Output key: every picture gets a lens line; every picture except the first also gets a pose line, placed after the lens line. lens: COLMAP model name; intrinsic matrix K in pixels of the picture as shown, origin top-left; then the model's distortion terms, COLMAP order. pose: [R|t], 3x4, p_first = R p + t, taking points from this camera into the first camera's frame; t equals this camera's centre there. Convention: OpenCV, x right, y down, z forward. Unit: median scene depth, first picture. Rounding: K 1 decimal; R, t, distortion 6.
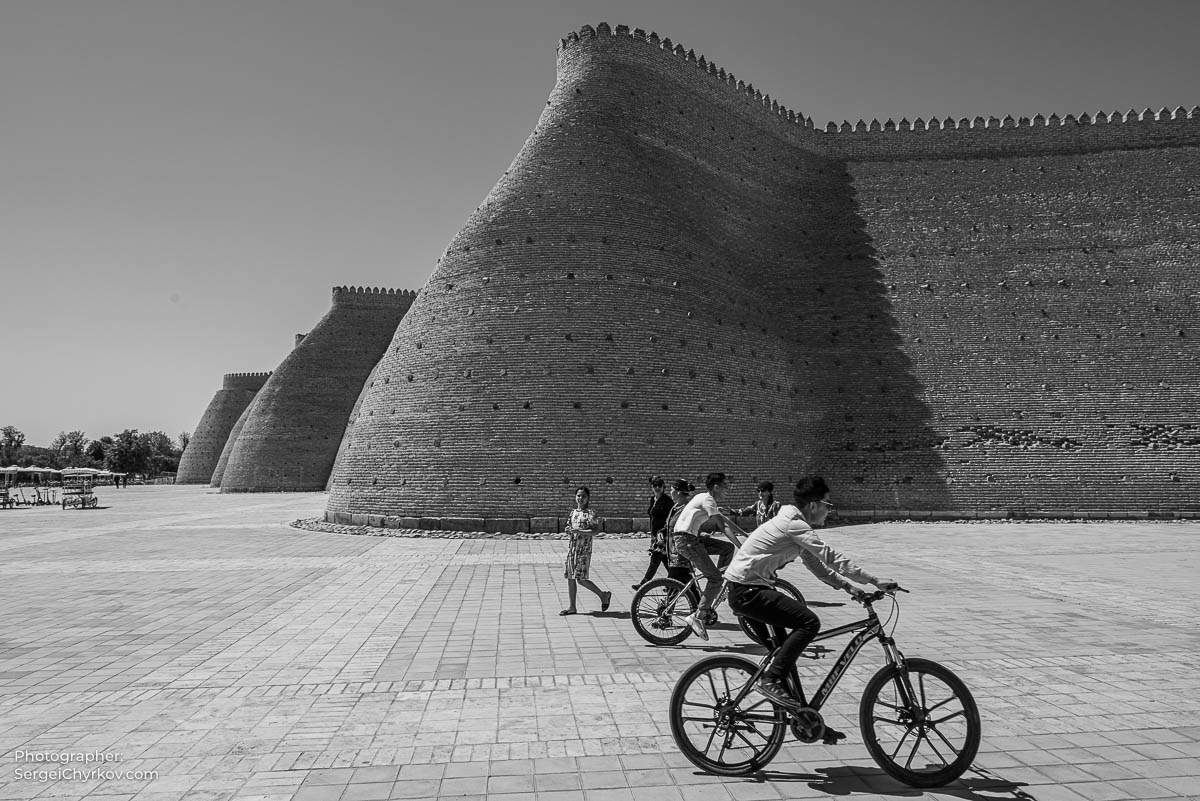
lens RADIAL K [[811.9, 0, 600.0], [0, 811.9, 400.5], [0, 0, 1]] dist [0.002956, -0.006589]
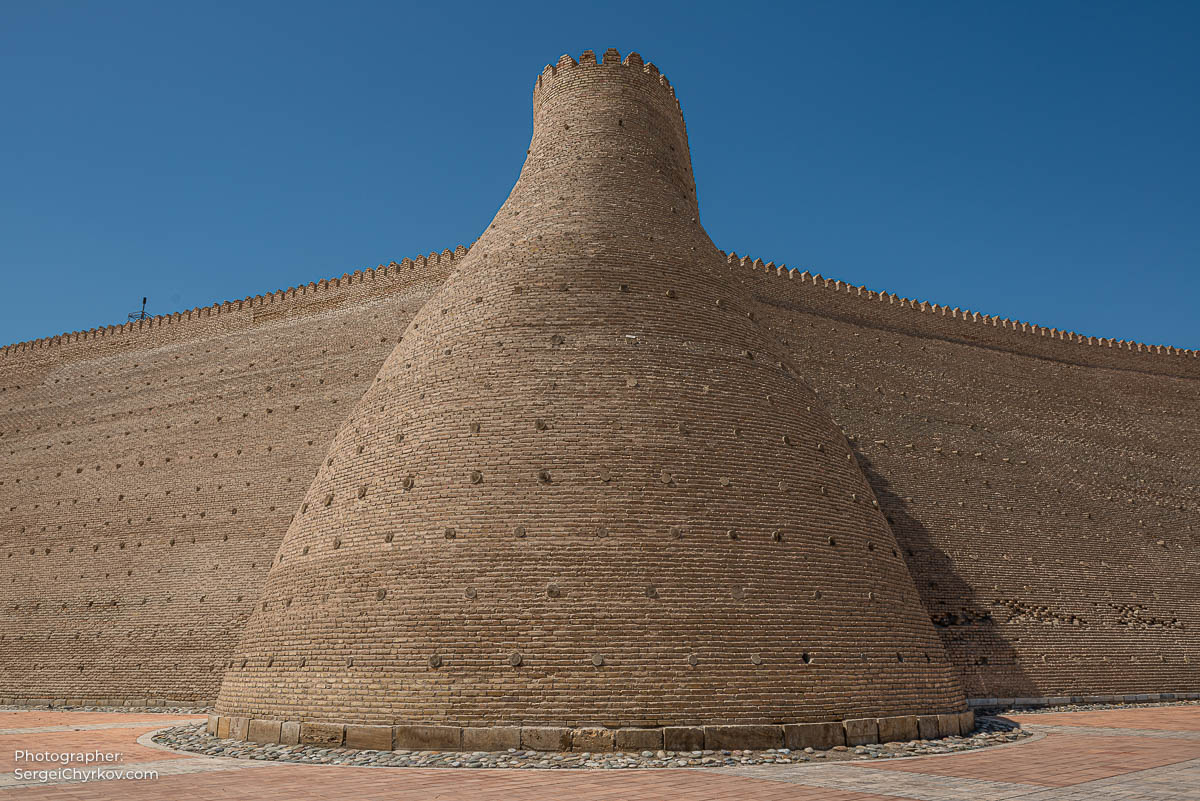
lens RADIAL K [[923.4, 0, 600.0], [0, 923.4, 400.5], [0, 0, 1]] dist [0.002167, 0.005047]
pose [[0.827156, 0.150788, 0.541364, -0.517337], [-0.044687, 0.977928, -0.204109, 0.047053], [-0.560193, 0.144638, 0.815637, 0.397008]]
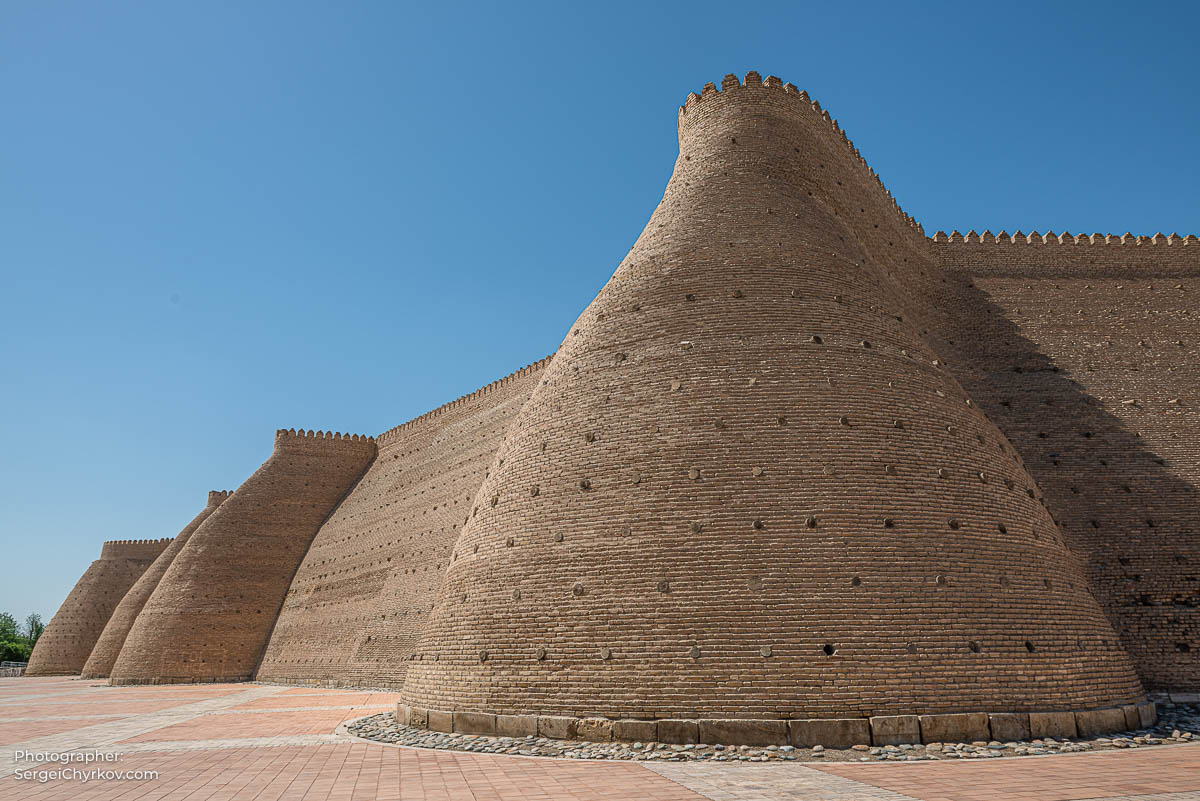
lens RADIAL K [[811.9, 0, 600.0], [0, 811.9, 400.5], [0, 0, 1]] dist [0.002956, -0.006589]
pose [[0.991665, 0.027615, 0.125853, -0.277721], [0.000285, 0.976291, -0.216463, 0.041111], [-0.128846, 0.214694, 0.968145, 0.340715]]
